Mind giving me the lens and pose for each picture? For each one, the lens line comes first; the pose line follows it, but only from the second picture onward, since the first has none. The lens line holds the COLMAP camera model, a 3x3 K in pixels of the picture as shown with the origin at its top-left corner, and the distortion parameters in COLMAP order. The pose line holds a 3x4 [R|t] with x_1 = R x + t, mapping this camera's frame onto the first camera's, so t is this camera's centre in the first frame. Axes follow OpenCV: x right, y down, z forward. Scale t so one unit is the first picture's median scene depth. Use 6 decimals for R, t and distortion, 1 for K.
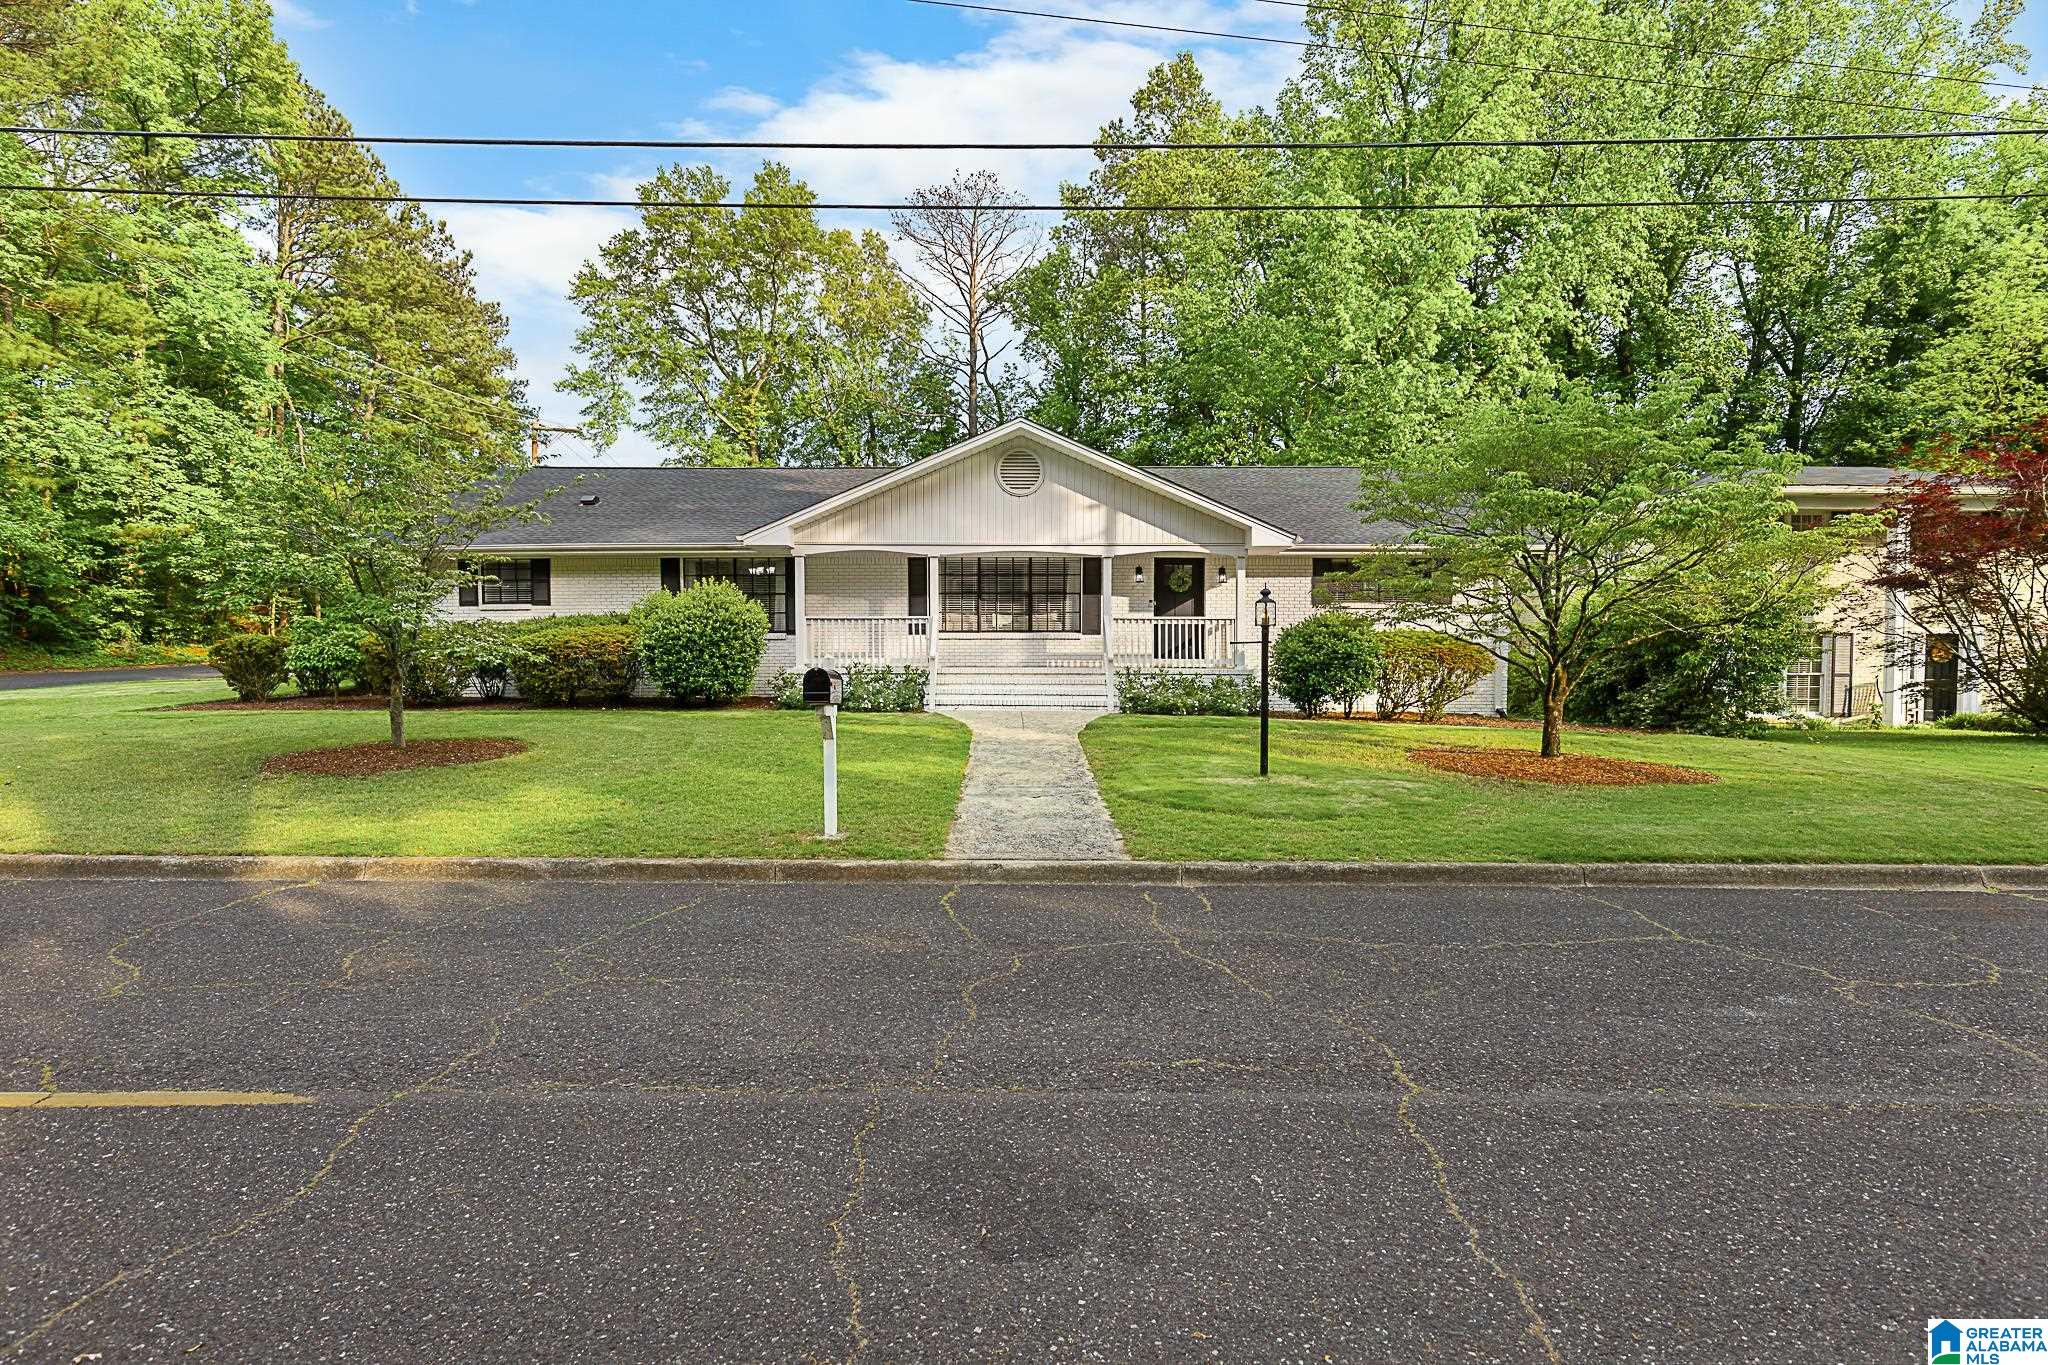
lens RADIAL K [[1016.5, 0, 1034.2], [0, 1016.5, 679.0], [0, 0, 1]] dist [0.002100, 0.000027]
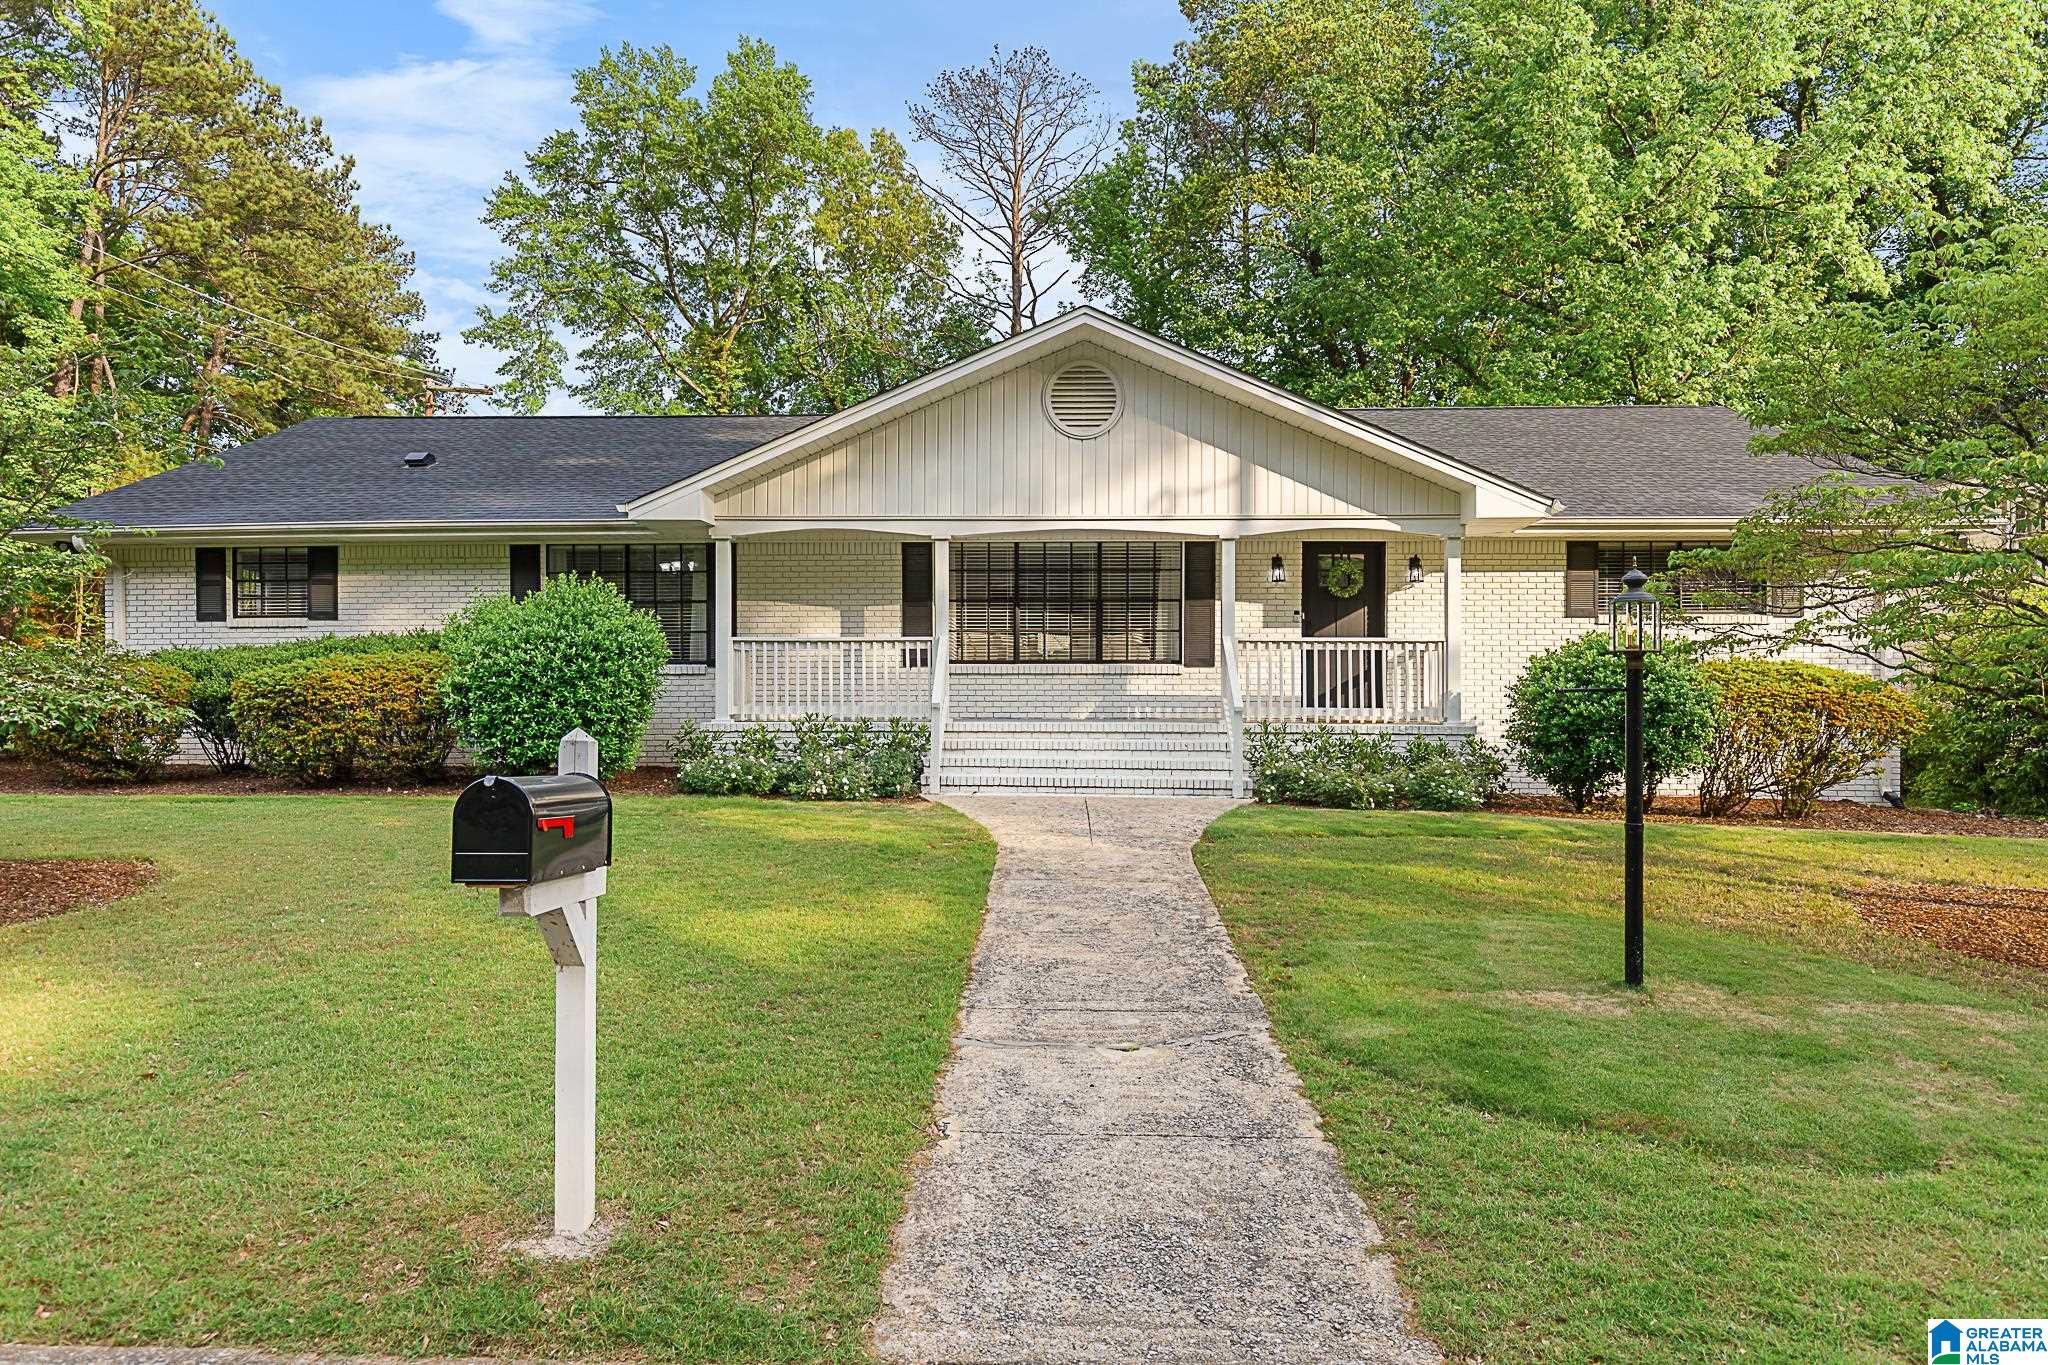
lens RADIAL K [[1264.4, 0, 1027.1], [0, 1264.4, 680.6], [0, 0, 1]] dist [0.004196, 0.001265]
pose [[0.998572, 0.001355, -0.053405, -0.006480], [-0.002962, 0.999544, -0.030038, -0.012119], [0.053340, 0.030154, 0.998121, 0.231831]]
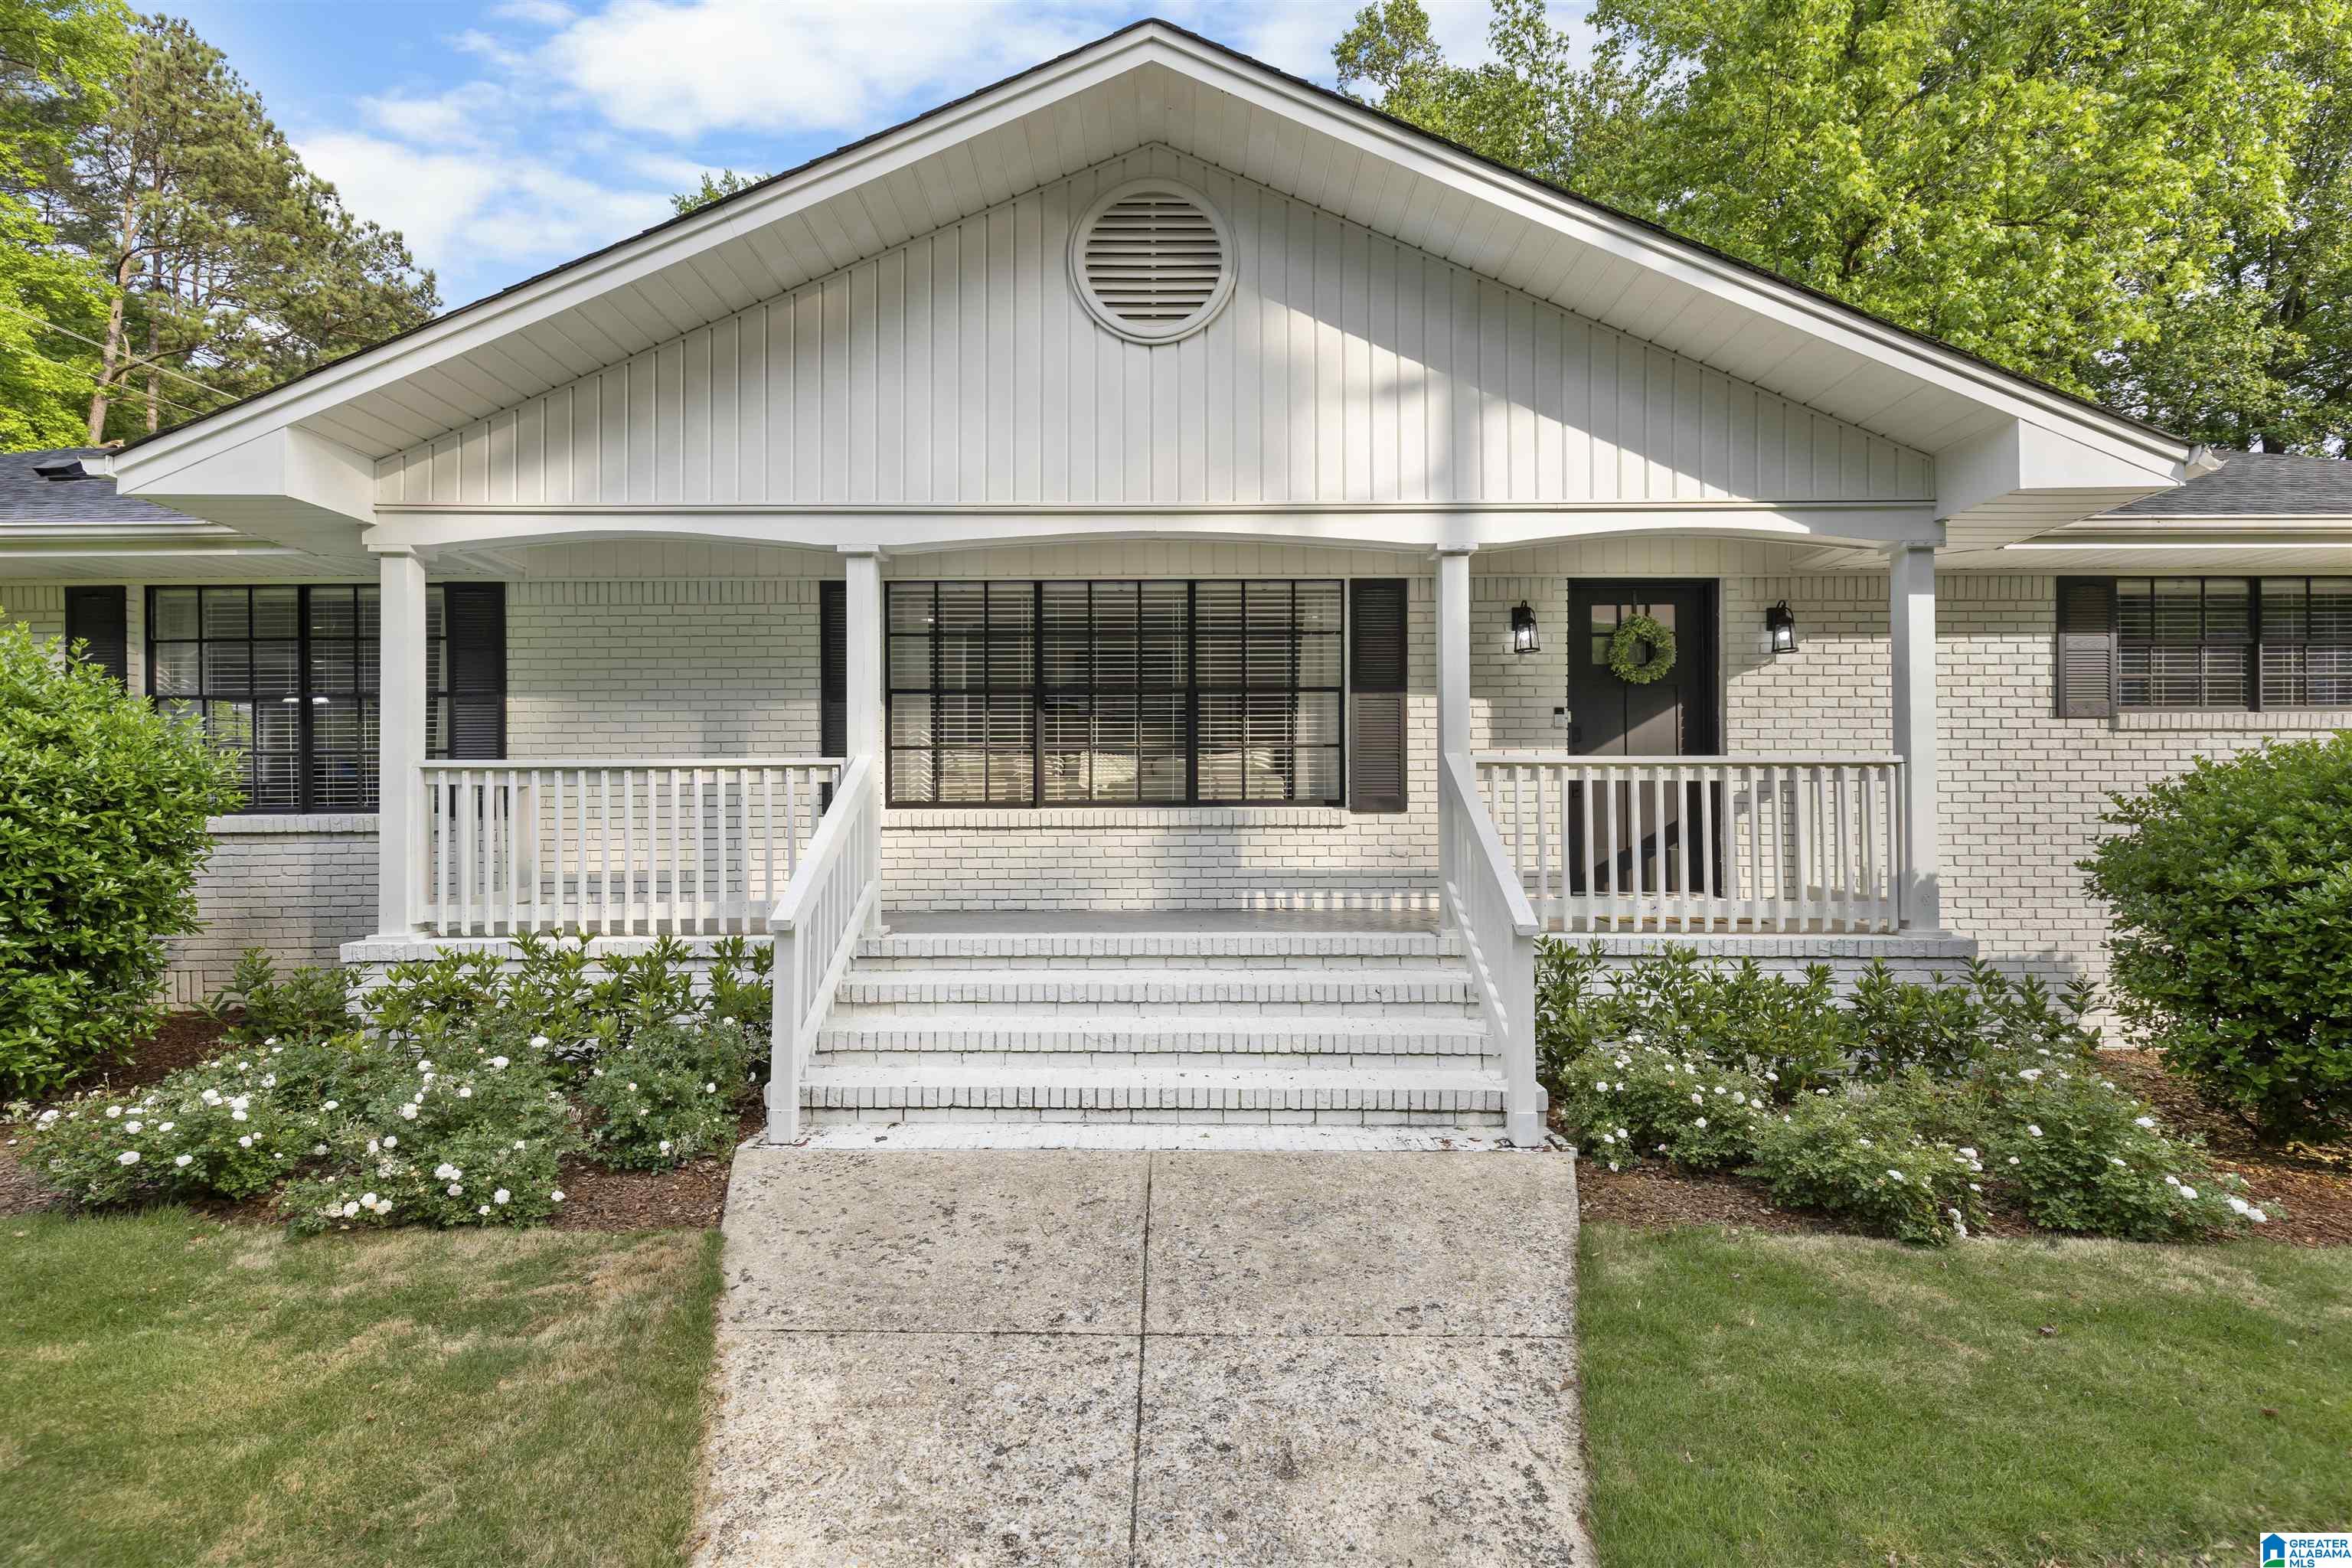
lens RADIAL K [[1074.6, 0, 1180.7], [0, 1074.6, 786.8], [0, 0, 1]] dist [-0.000936, 0.000050]
pose [[0.999824, -0.004202, -0.018282, -0.001038], [0.003448, 0.999149, -0.041091, -0.037731], [0.018439, 0.041021, 0.998988, 0.646451]]
